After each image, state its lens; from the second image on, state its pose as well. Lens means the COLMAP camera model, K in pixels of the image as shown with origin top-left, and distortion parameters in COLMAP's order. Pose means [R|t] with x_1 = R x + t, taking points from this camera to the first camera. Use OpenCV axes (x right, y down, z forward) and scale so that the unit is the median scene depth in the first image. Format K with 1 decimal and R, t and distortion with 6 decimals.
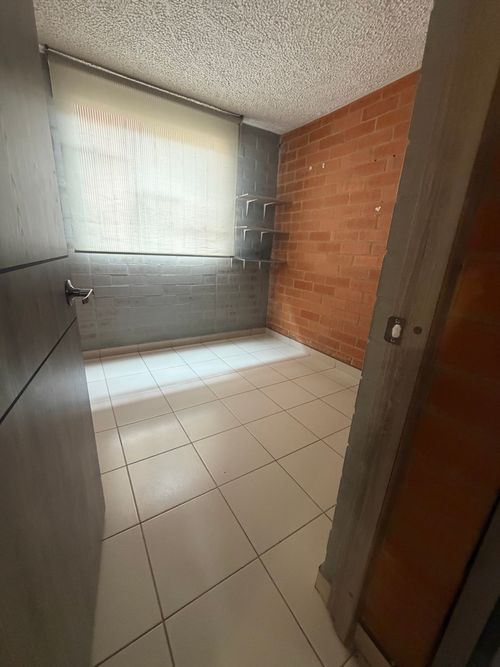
lens RADIAL K [[266.5, 0, 253.0], [0, 266.5, 331.8], [0, 0, 1]] dist [-0.000448, 0.000144]
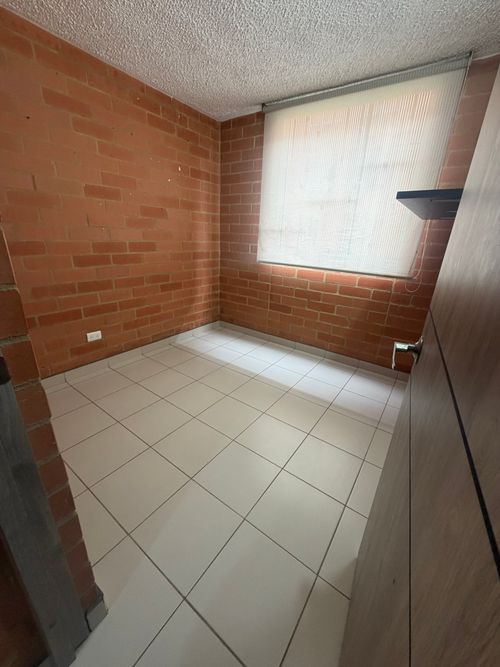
lens RADIAL K [[266.5, 0, 251.9], [0, 266.5, 334.4], [0, 0, 1]] dist [-0.000448, 0.000144]
pose [[0.390523, 0.284844, -0.875417, 0.534616], [-0.293454, 0.939838, 0.174895, -0.132431], [0.872569, 0.188594, 0.450617, 0.398307]]
